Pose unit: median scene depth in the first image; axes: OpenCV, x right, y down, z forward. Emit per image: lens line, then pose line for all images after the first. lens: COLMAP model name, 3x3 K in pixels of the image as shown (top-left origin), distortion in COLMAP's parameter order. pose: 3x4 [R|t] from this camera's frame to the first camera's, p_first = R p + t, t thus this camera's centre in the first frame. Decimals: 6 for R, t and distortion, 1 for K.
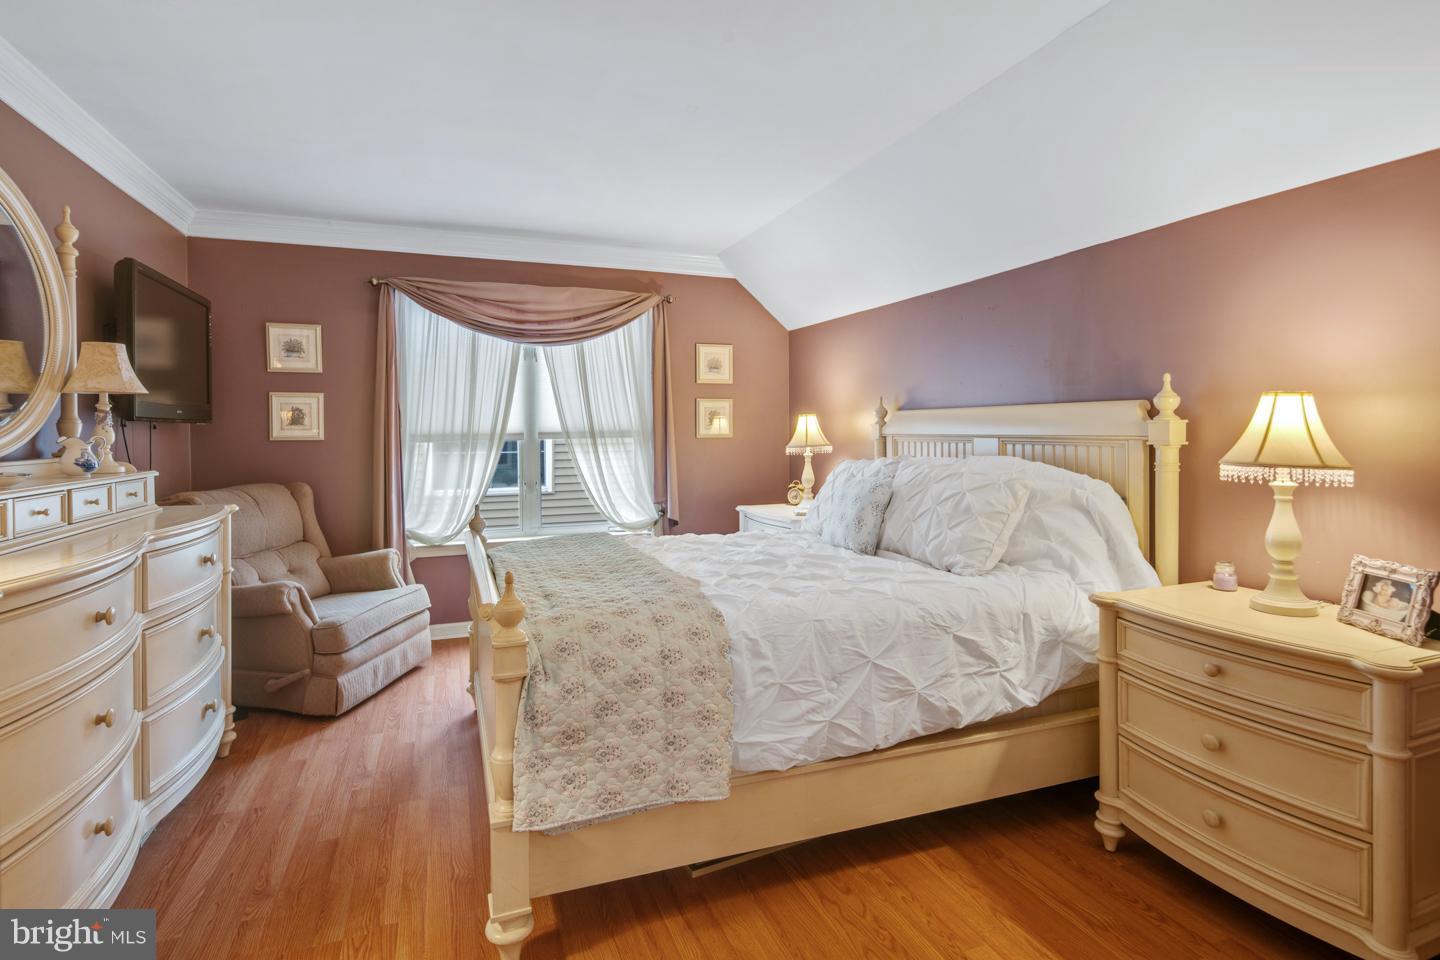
lens RADIAL K [[697.8, 0, 692.7], [0, 697.8, 435.2], [0, 0, 1]] dist [0.000798, -0.000122]
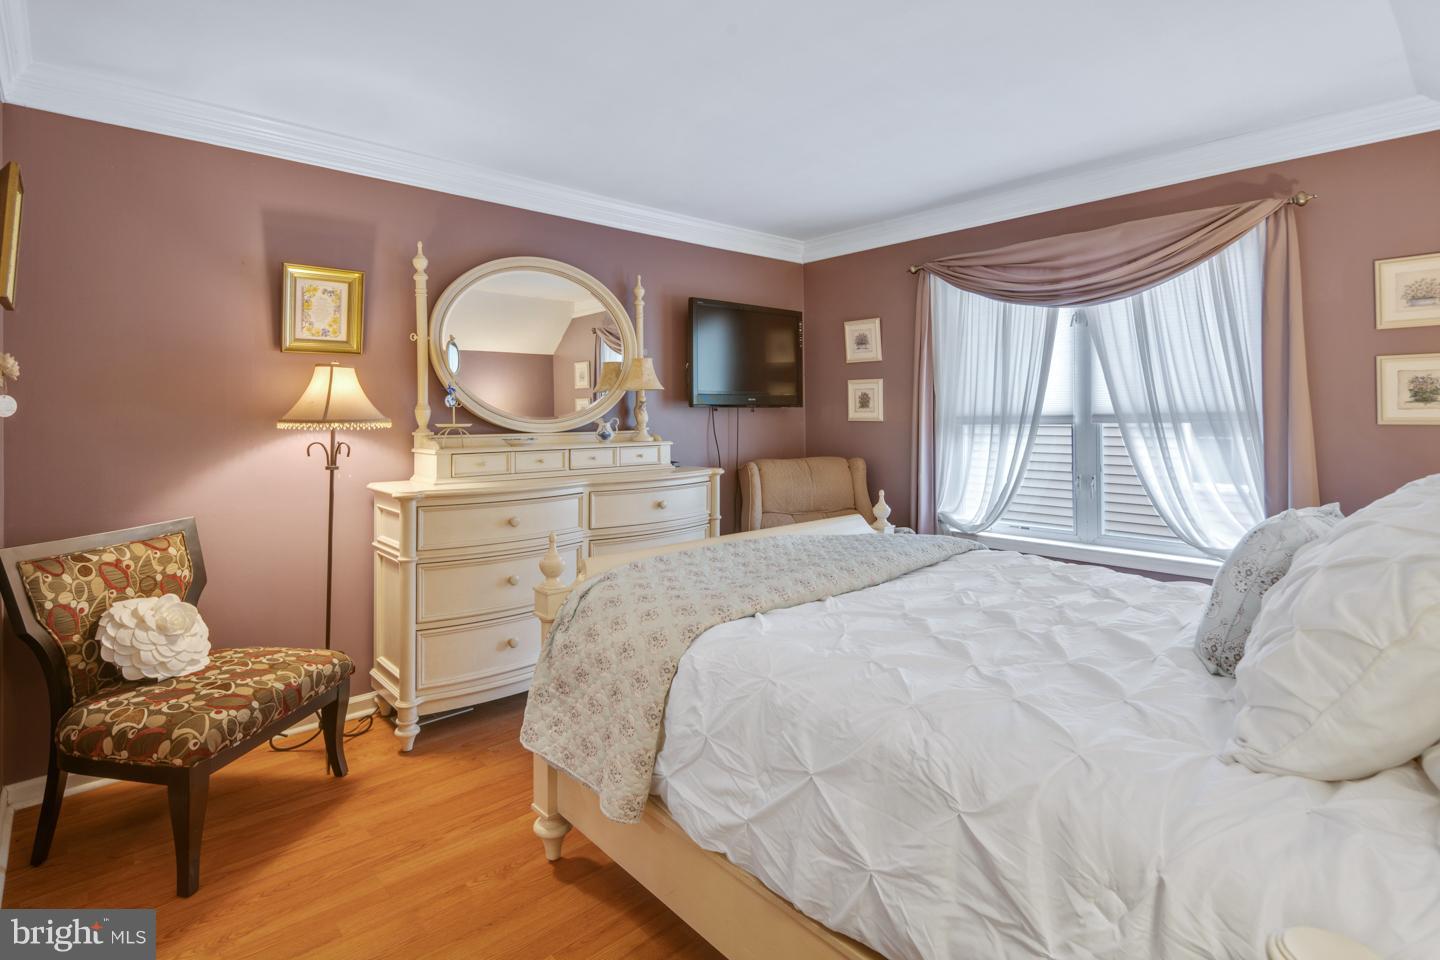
lens RADIAL K [[711.2, 0, 719.9], [0, 711.2, 407.5], [0, 0, 1]] dist [0.001795, -0.000170]
pose [[0.373262, -0.006270, -0.927705, 0.421551], [-0.000574, 0.999975, -0.006990, -0.006568], [0.927726, 0.003141, 0.373249, 0.338064]]
